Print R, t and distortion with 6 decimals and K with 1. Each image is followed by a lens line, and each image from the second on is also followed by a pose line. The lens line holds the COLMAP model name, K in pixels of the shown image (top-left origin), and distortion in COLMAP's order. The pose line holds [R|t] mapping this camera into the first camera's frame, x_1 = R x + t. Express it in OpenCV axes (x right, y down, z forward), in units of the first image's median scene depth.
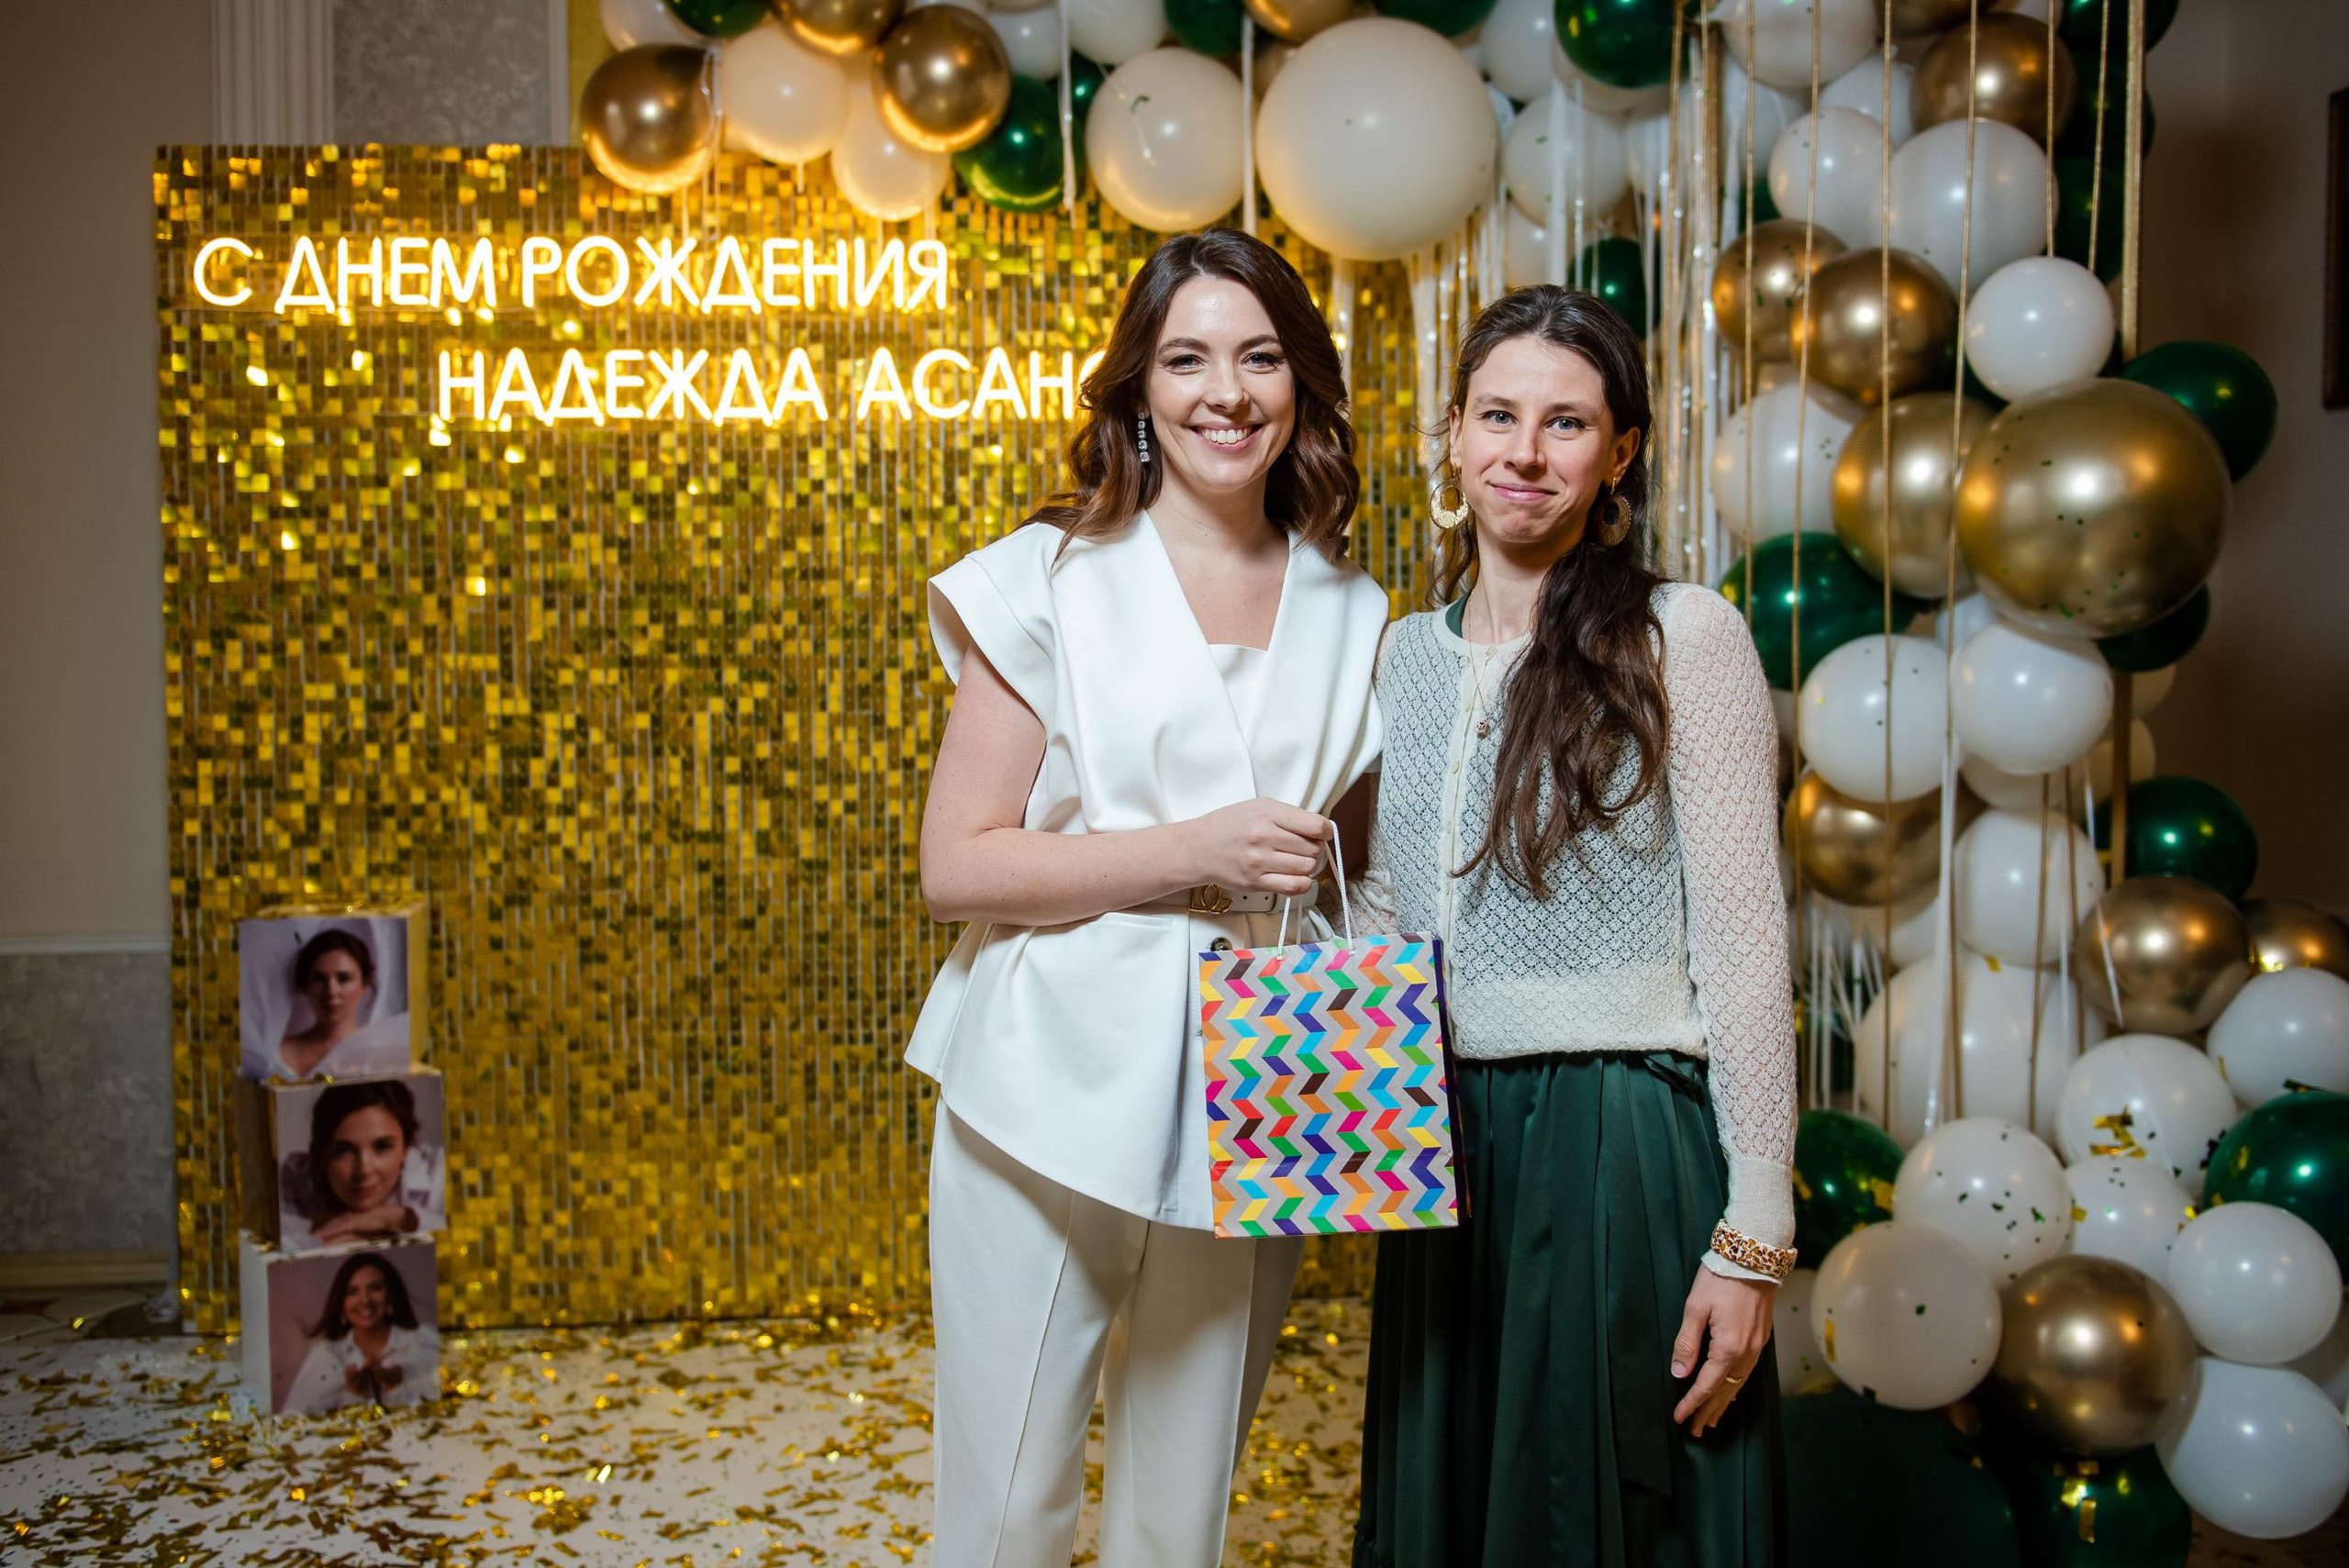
lens RADIAL K [[2013.6, 0, 1171.2], [0, 2013.6, 791.5], [0, 0, 1]] dist [-0.045845, 0.007647]
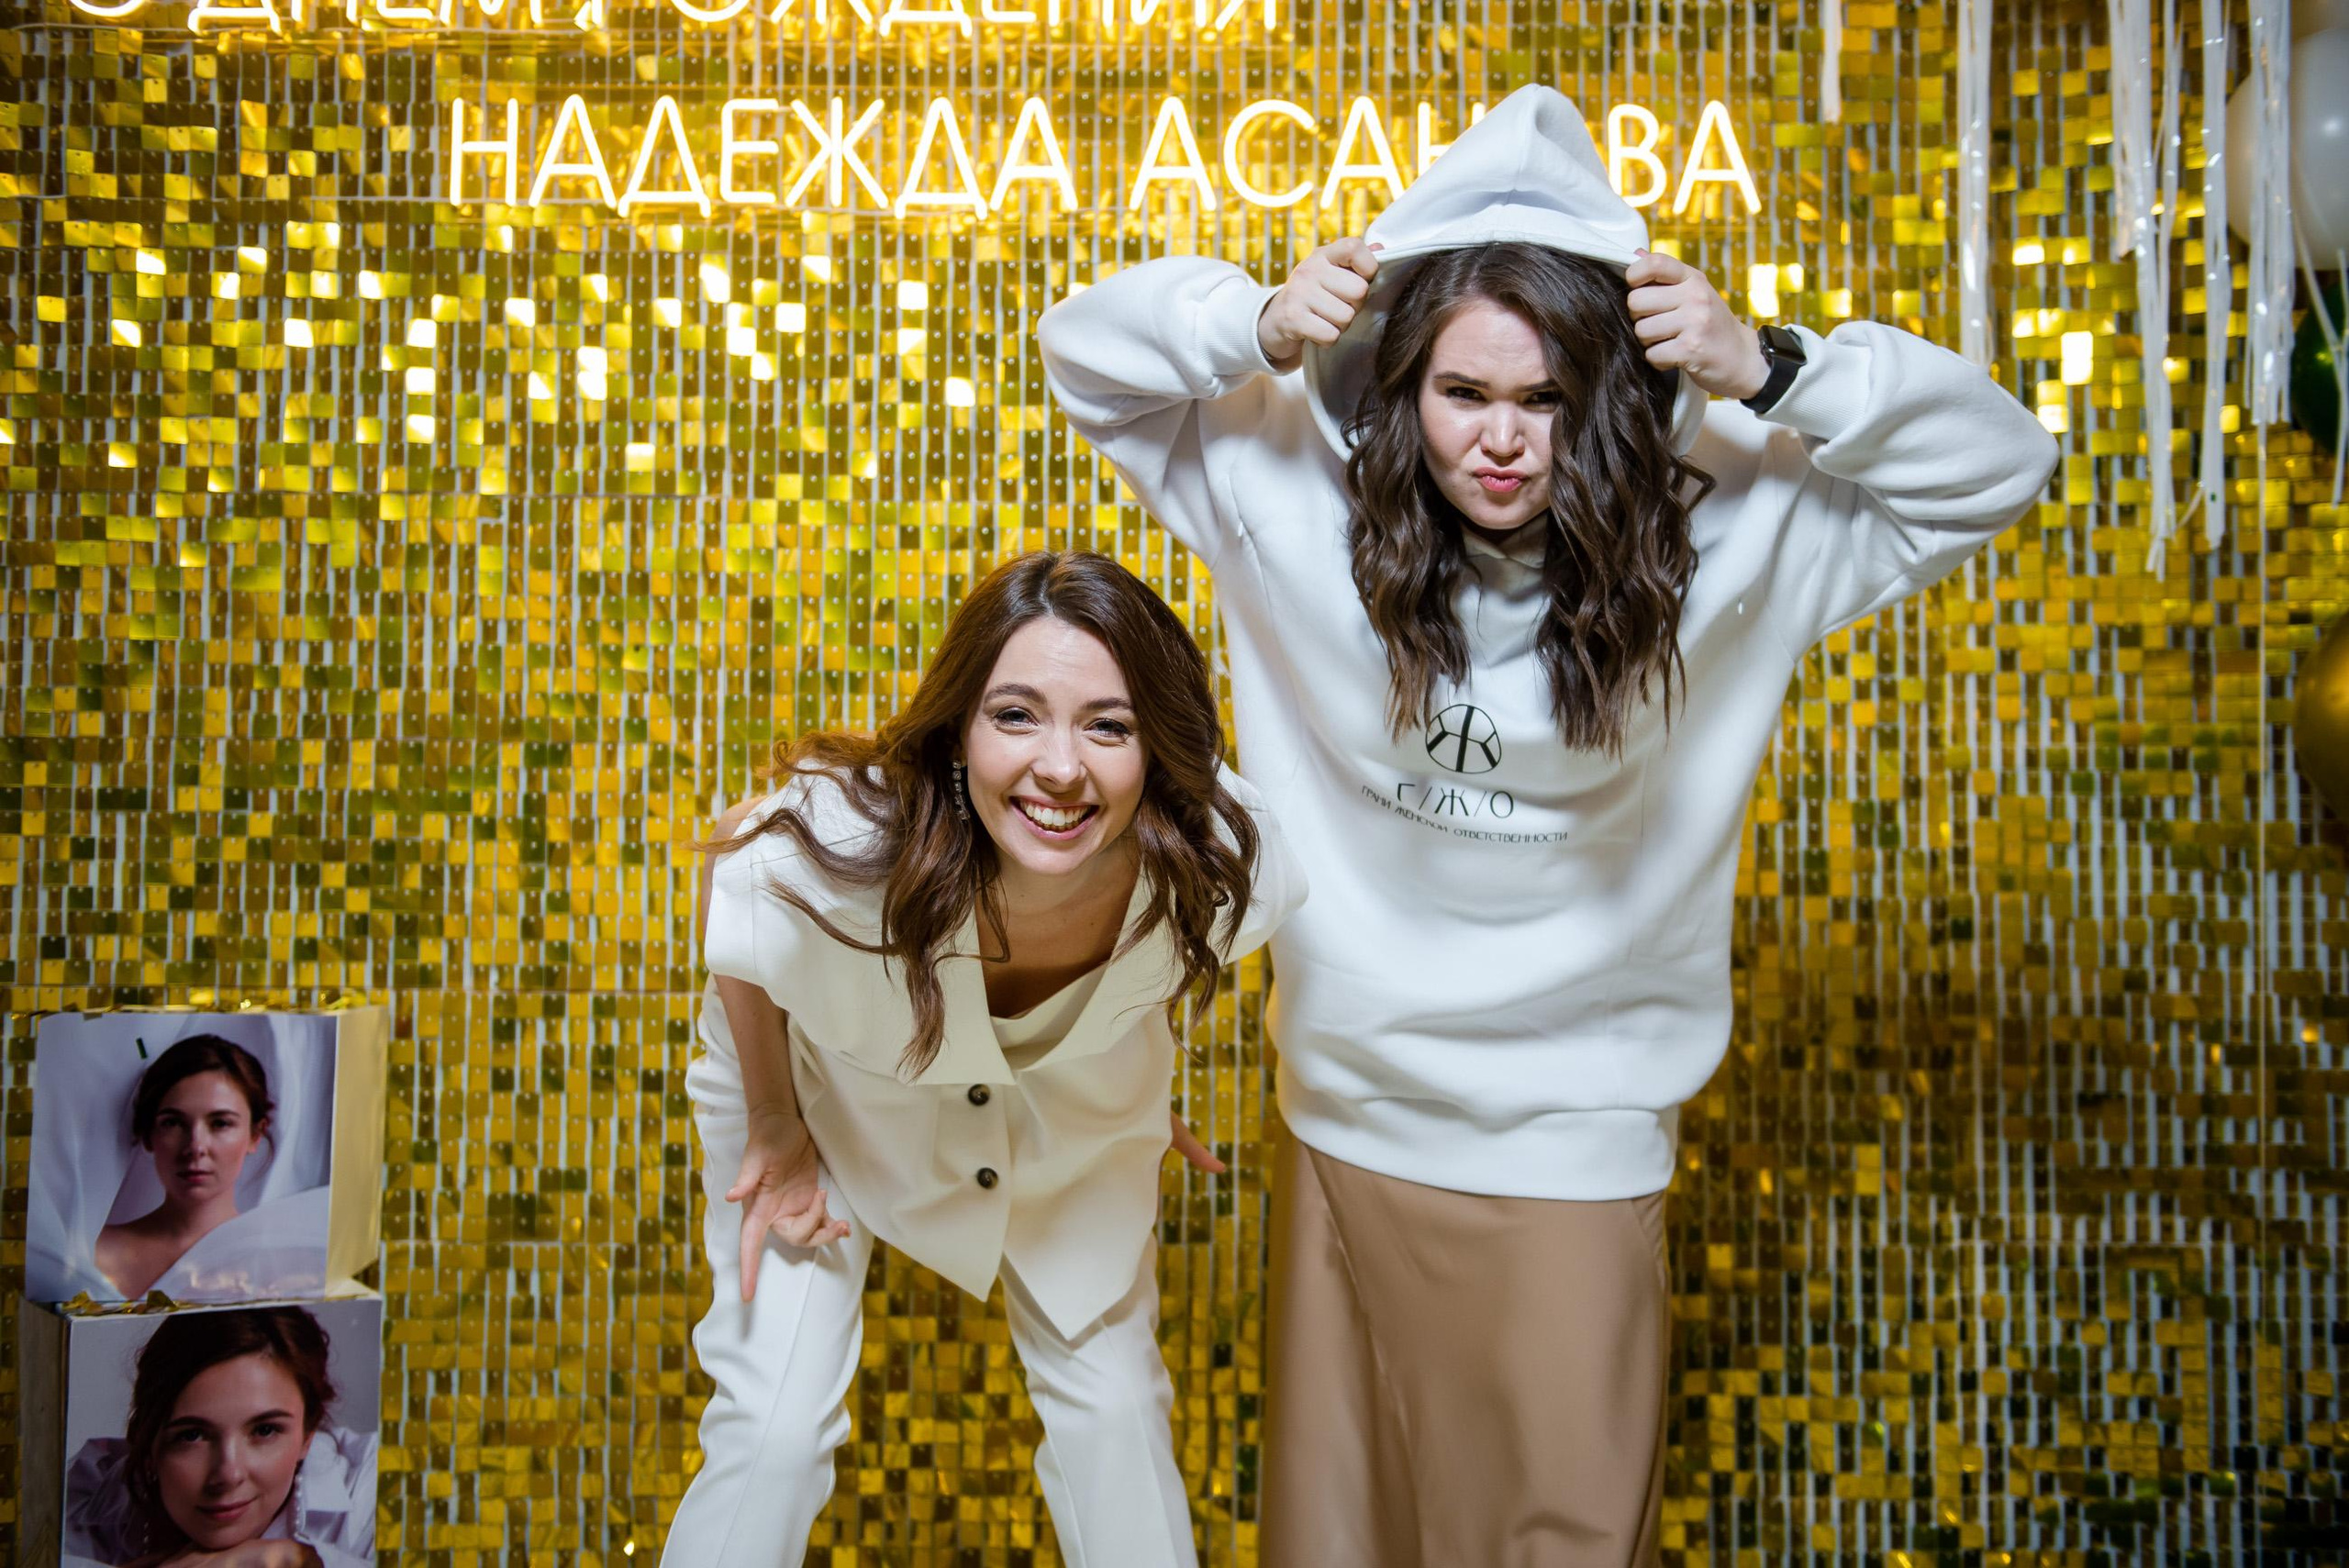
lens RADIAL K [[2317.1, 0, 1183.0], [0, 2317.1, 779.3], [0, 0, 1]] dist [0.004943, 0.000000]
pose [[0.995941, 0.004548, -0.089895, -0.077693], [-0.014186, 0.994172, -0.106864, 0.058514], [0.088885, 0.107706, 0.990201, 0.336302]]
